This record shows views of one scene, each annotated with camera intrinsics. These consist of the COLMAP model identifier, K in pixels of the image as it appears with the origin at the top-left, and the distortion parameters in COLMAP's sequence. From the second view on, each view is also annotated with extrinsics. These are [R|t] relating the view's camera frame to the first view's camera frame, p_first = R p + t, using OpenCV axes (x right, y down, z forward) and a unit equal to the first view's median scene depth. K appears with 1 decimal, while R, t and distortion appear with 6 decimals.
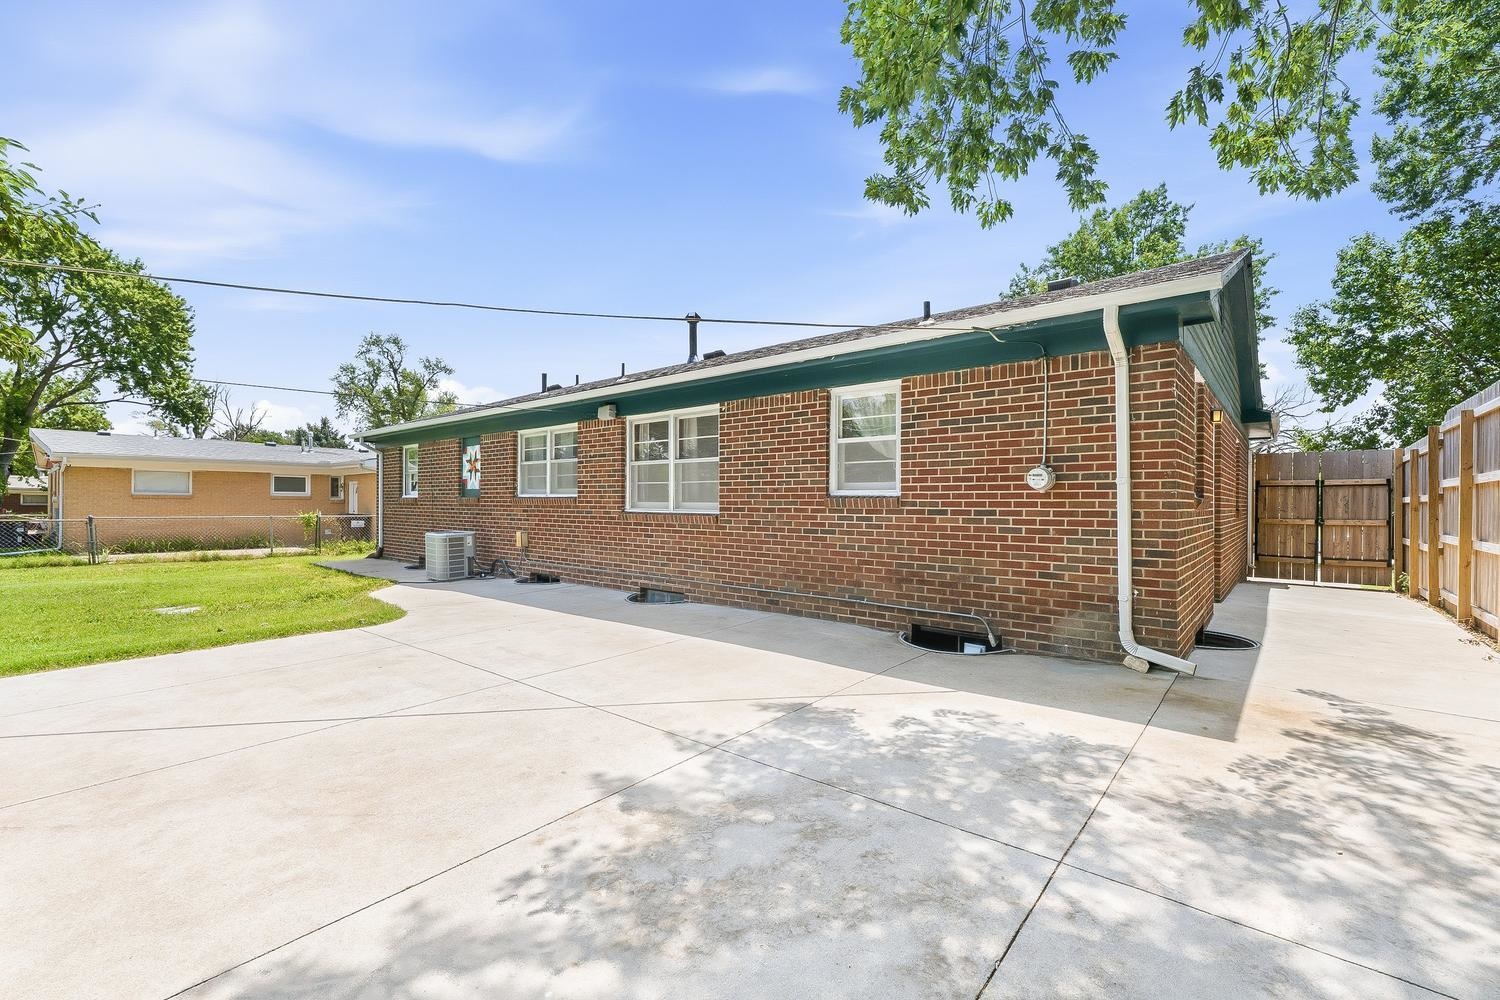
lens RADIAL K [[614.3, 0, 760.0], [0, 614.3, 502.0], [0, 0, 1]] dist [0.002904, 0.000409]
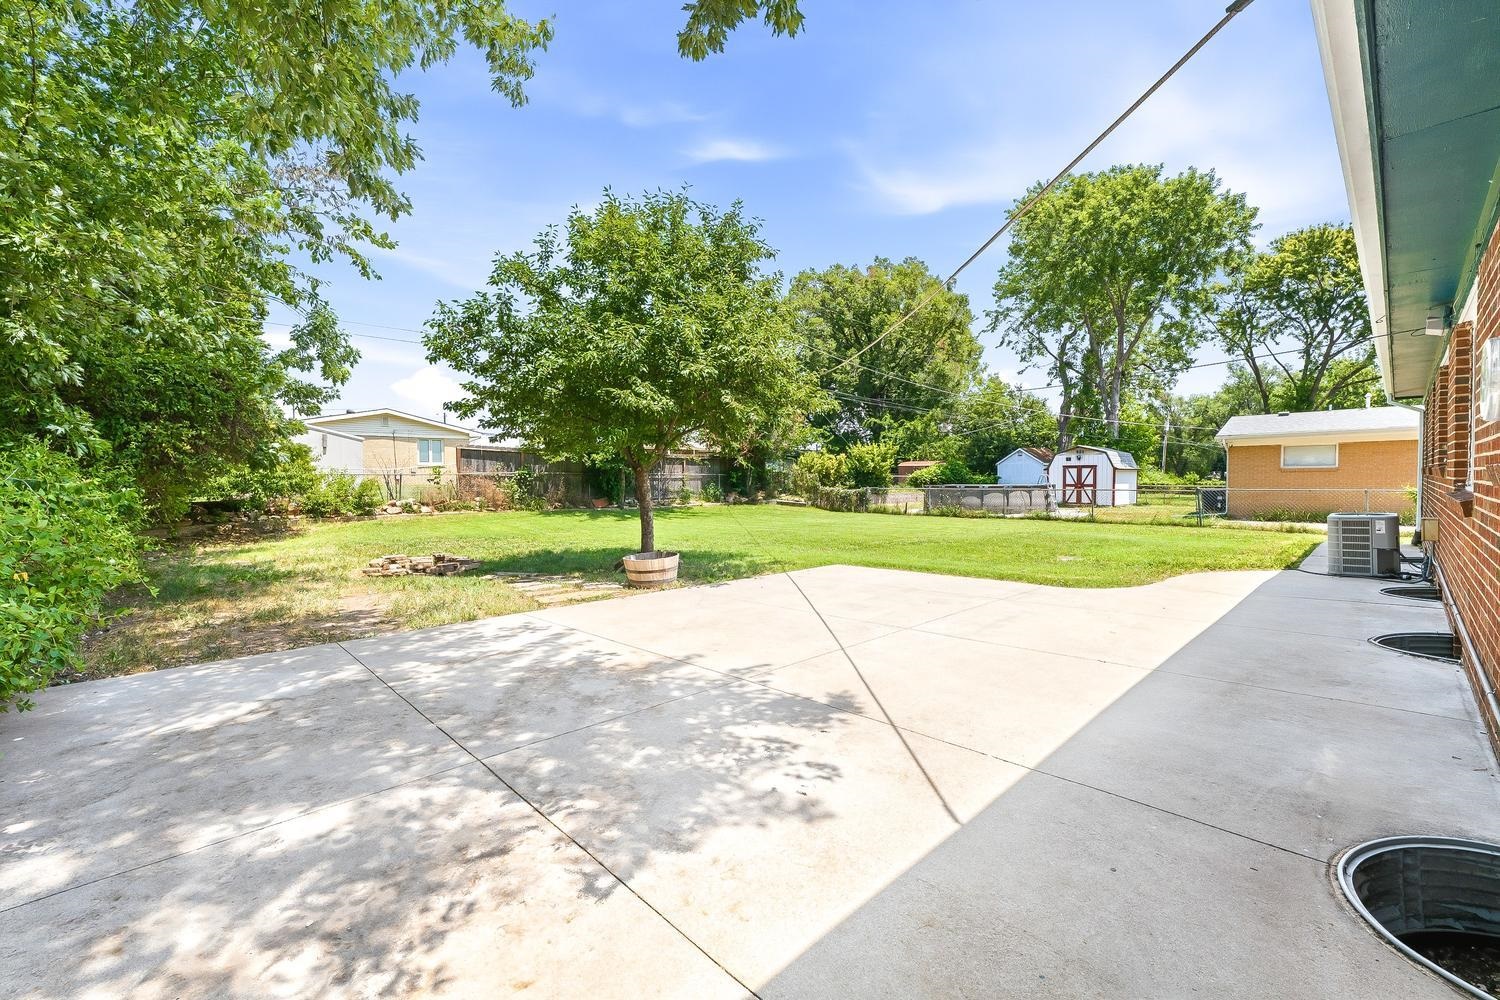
lens RADIAL K [[614.3, 0, 758.0], [0, 614.3, 495.4], [0, 0, 1]] dist [0.002904, 0.000409]
pose [[-0.072974, 0.022275, -0.997085, 0.435289], [0.013107, 0.999686, 0.021374, 0.000134], [0.997248, -0.011510, -0.073243, 0.427076]]
